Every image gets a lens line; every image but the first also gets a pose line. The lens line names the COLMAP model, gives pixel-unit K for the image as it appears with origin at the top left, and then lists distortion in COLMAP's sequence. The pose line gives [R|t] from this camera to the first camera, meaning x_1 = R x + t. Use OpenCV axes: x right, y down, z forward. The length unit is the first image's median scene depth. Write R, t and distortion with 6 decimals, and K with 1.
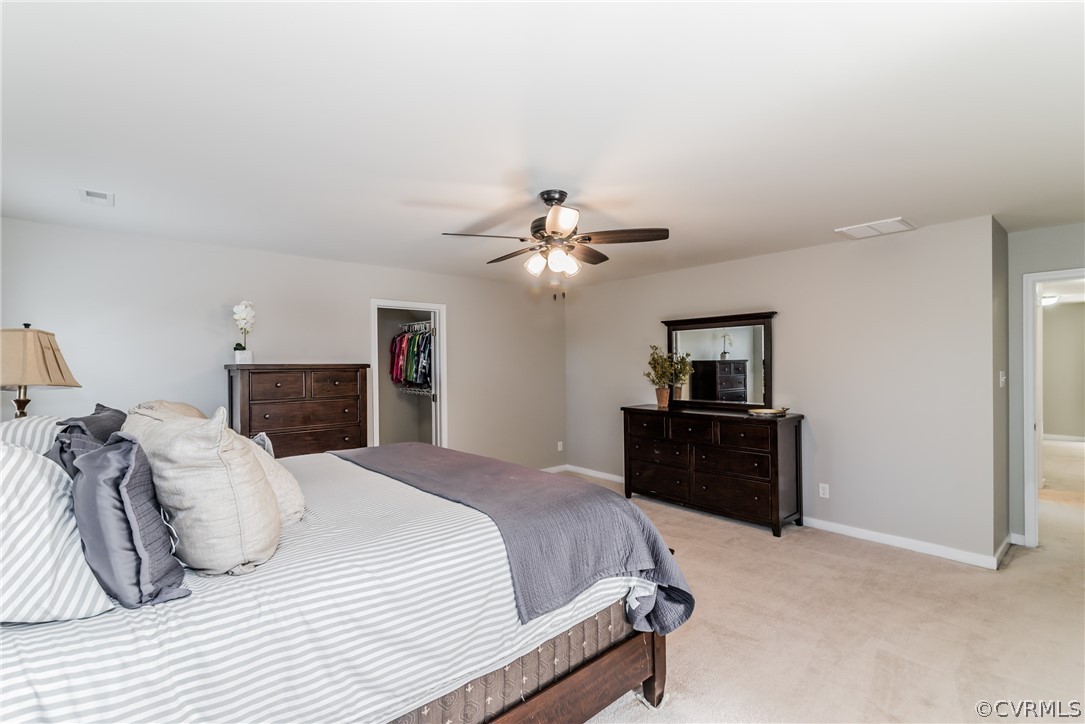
lens RADIAL K [[497.5, 0, 541.7], [0, 497.5, 363.6], [0, 0, 1]] dist [0.001322, -0.000241]
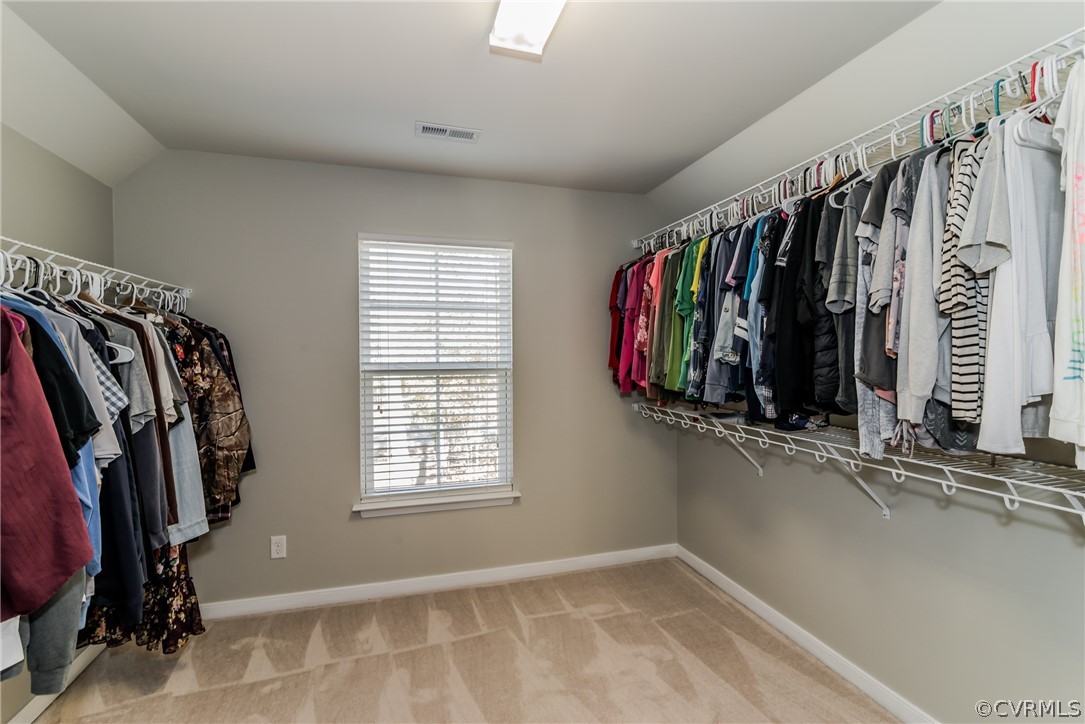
lens RADIAL K [[497.5, 0, 550.2], [0, 497.5, 358.0], [0, 0, 1]] dist [0.001322, -0.000241]
pose [[0.922543, 0.002435, -0.385886, -0.211869], [0.001615, 0.999947, 0.010171, 0.010491], [0.385890, -0.010007, 0.922491, 0.667908]]
